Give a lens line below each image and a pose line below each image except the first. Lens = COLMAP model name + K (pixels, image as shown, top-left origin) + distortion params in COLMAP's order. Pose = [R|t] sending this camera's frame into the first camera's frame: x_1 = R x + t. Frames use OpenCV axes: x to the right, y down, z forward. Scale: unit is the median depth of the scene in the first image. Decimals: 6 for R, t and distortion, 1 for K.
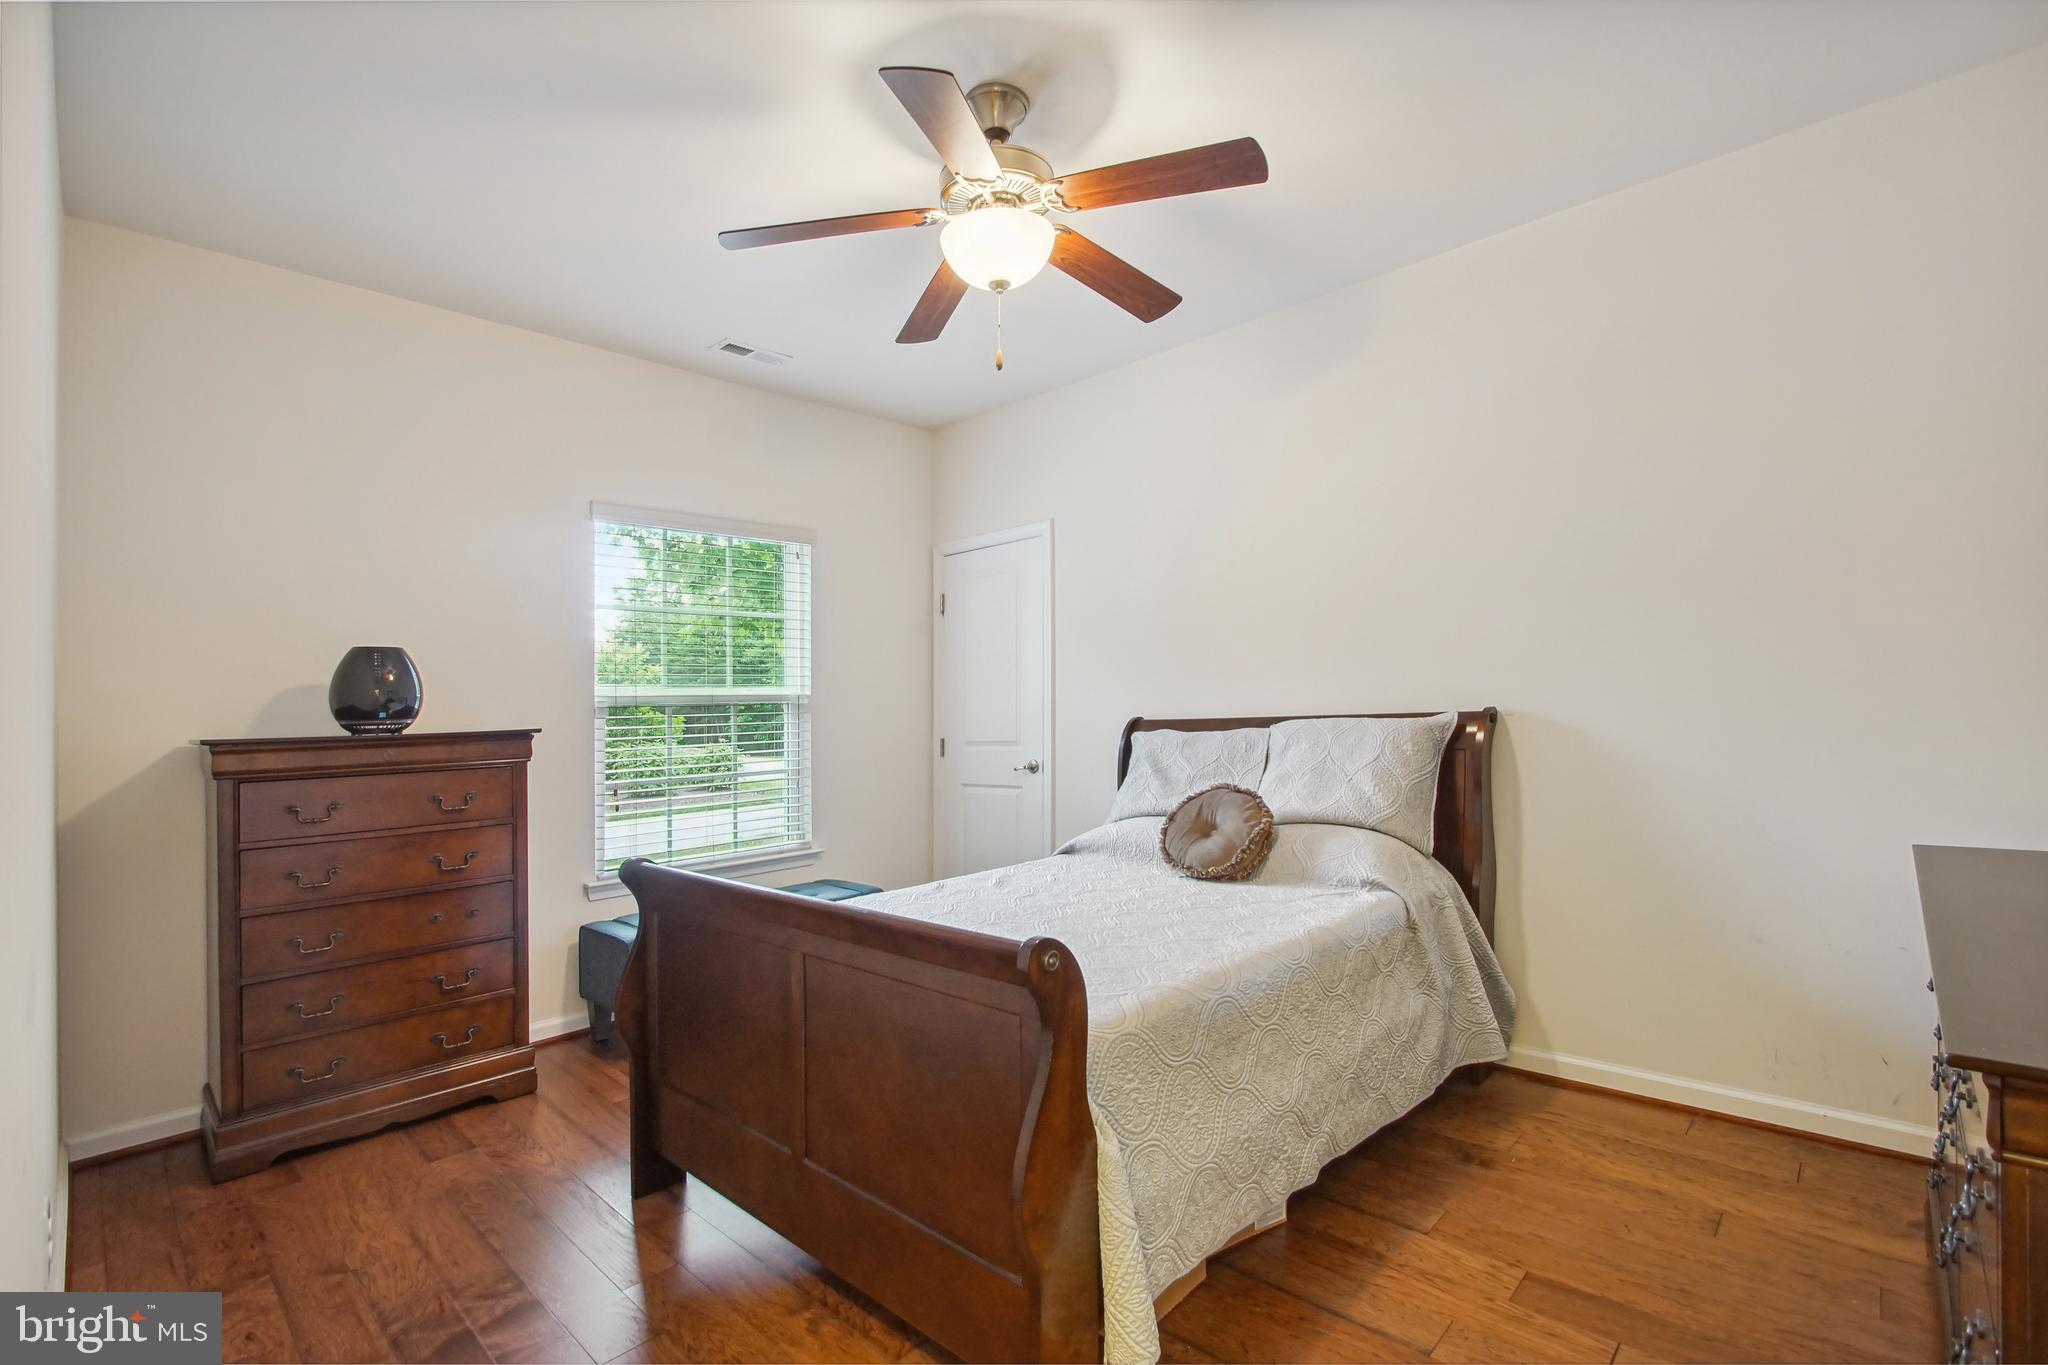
lens RADIAL K [[929.0, 0, 1028.8], [0, 929.0, 681.0], [0, 0, 1]] dist [-0.014539, 0.001065]
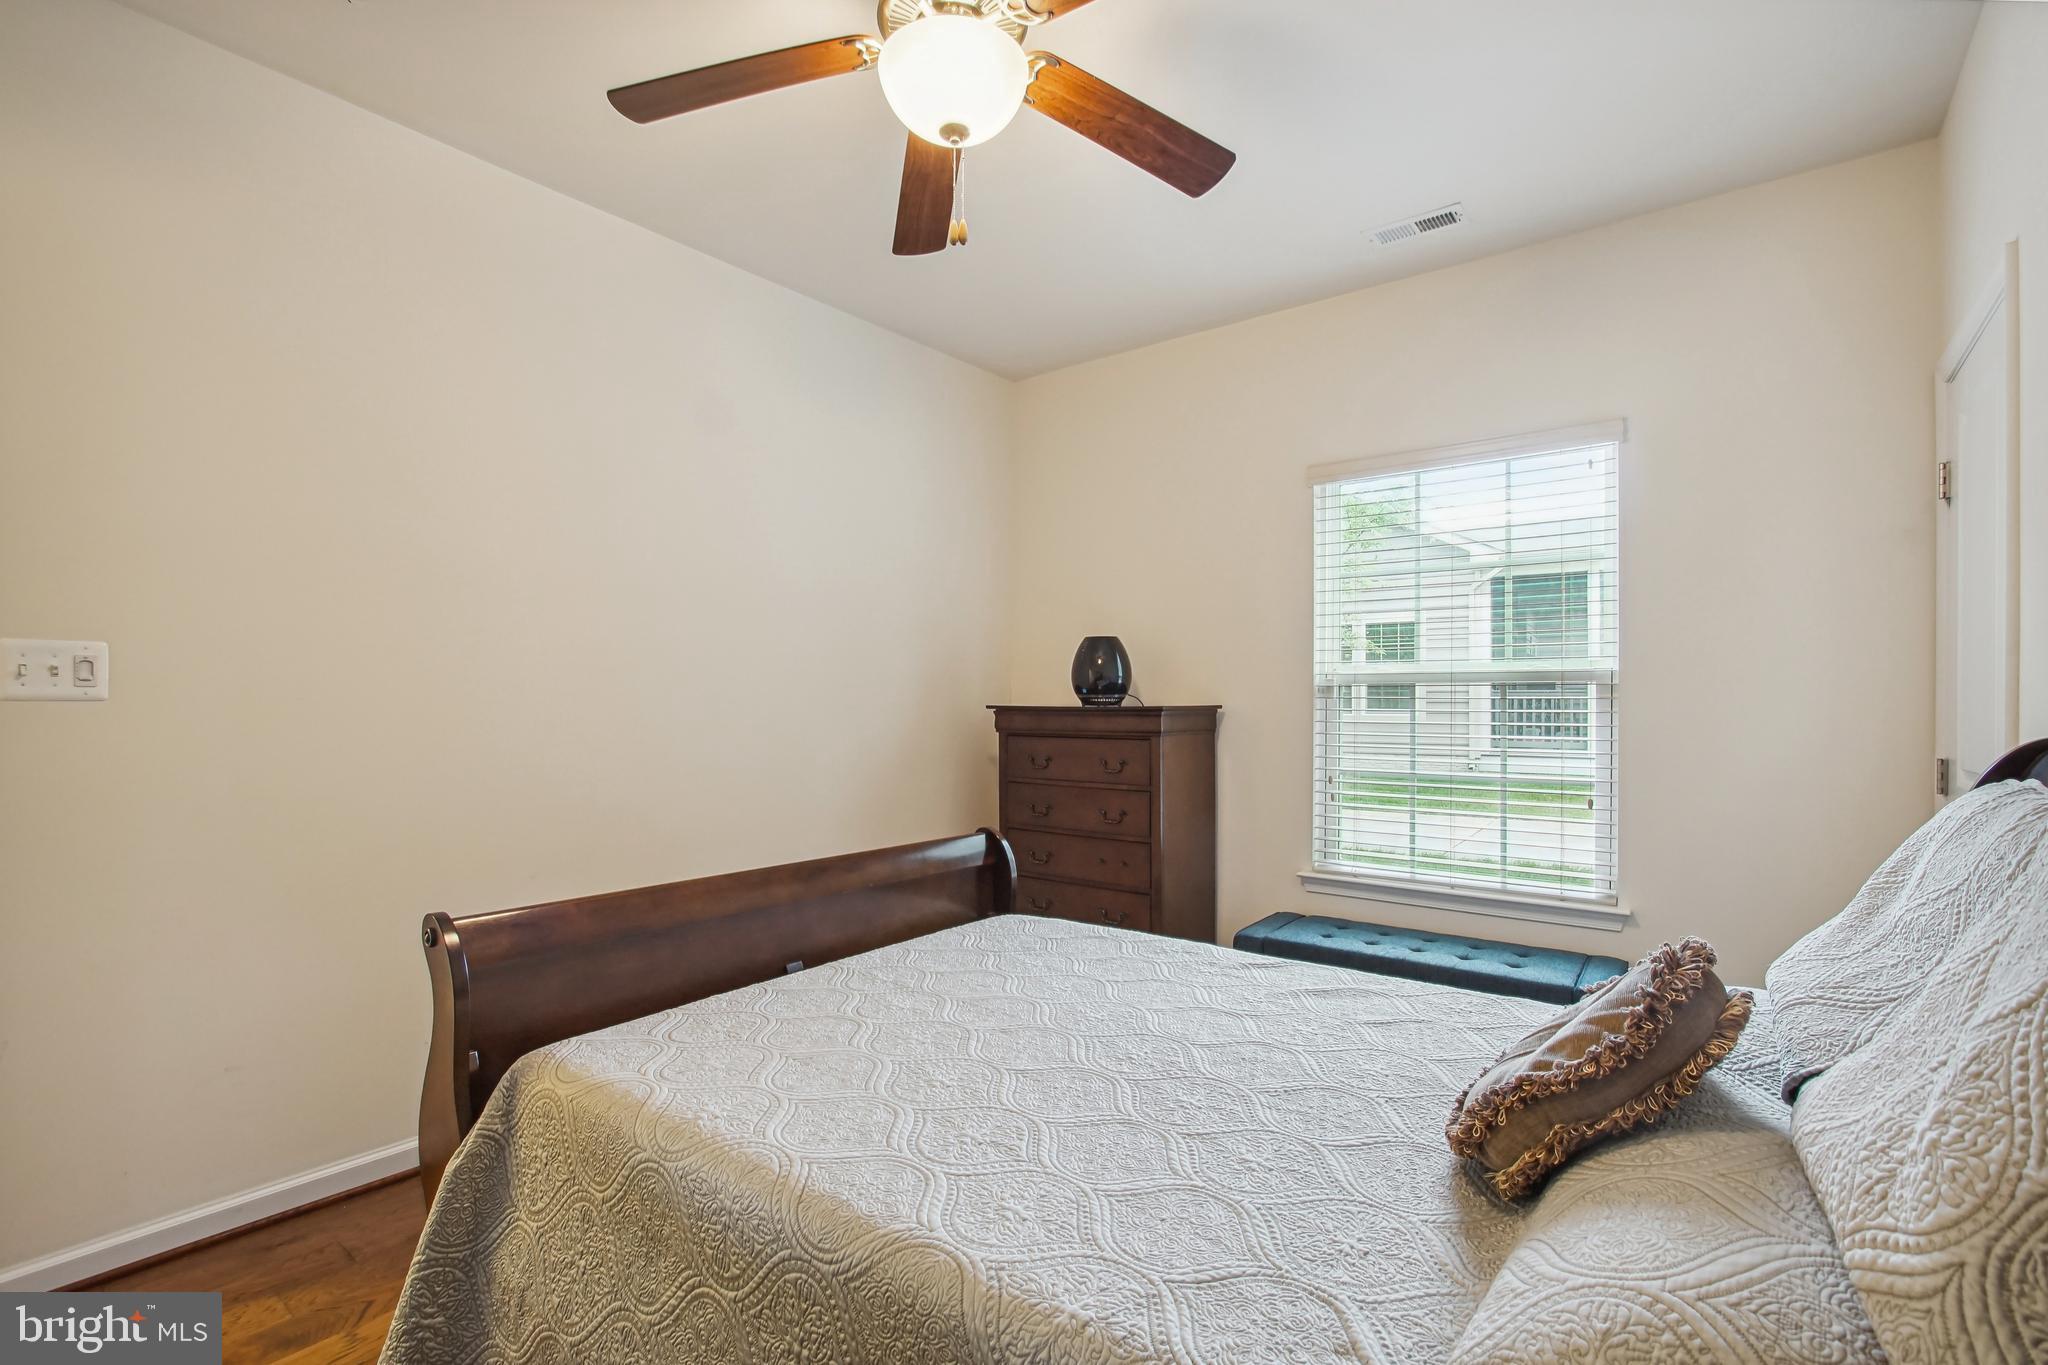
lens RADIAL K [[943.5, 0, 1026.4], [0, 943.5, 649.0], [0, 0, 1]] dist [-0.000130, 0.000616]
pose [[0.124616, -0.030052, -0.991750, 0.532247], [0.021263, 0.999393, -0.027612, 0.014161], [0.991977, -0.017646, 0.125179, 0.726211]]
